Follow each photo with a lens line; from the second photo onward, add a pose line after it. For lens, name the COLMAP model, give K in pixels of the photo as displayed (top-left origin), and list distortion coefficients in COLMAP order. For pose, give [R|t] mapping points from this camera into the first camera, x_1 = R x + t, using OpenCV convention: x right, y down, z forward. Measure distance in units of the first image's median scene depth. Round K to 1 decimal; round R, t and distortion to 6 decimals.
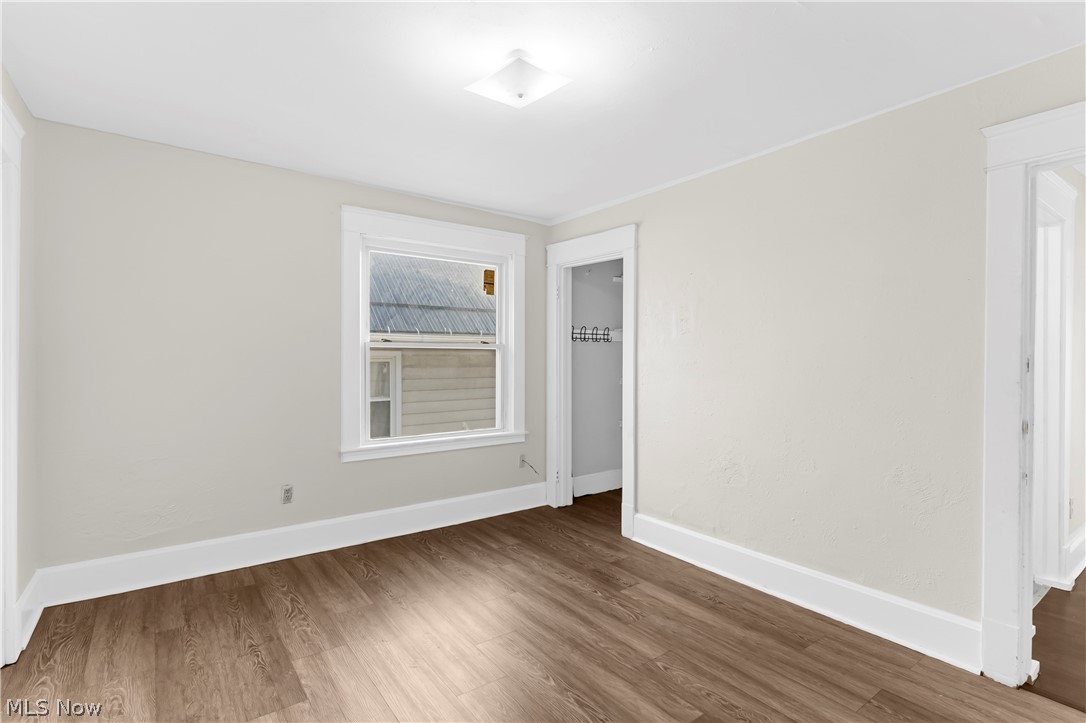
lens RADIAL K [[528.5, 0, 540.0], [0, 528.5, 359.7], [0, 0, 1]] dist [-0.004491, 0.001912]
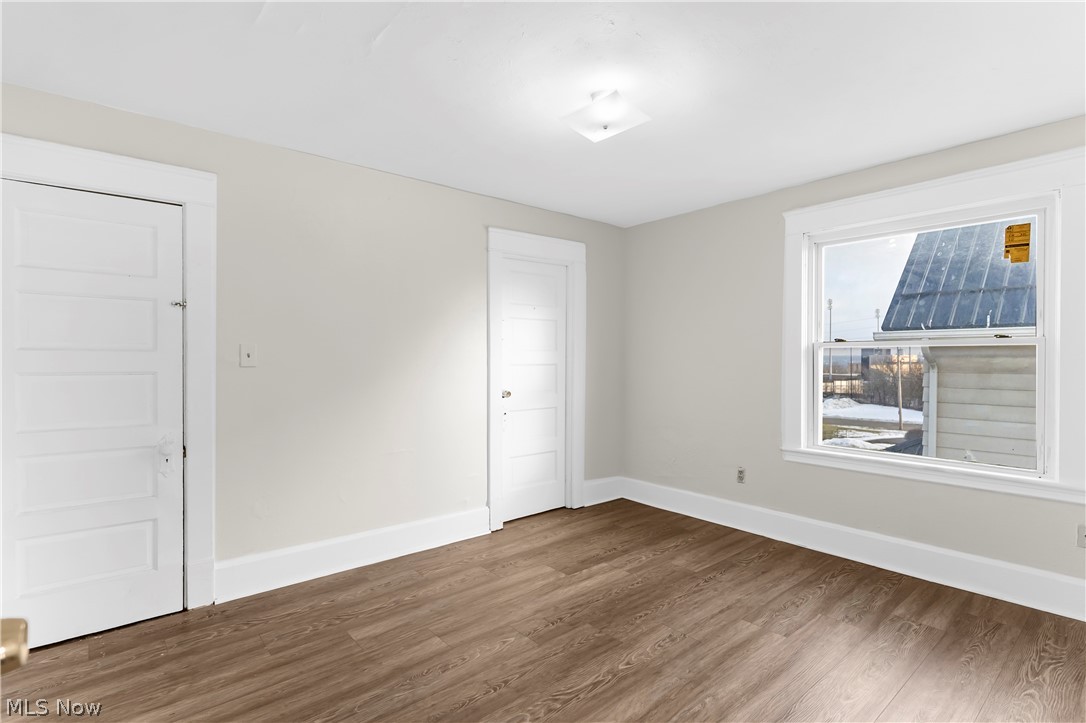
lens RADIAL K [[528.5, 0, 540.0], [0, 528.5, 361.0], [0, 0, 1]] dist [-0.004491, 0.001912]
pose [[0.062385, 0.004918, -0.998040, 0.663539], [-0.004634, 0.999979, 0.004638, -0.002137], [0.998041, 0.004336, 0.062406, 0.478915]]
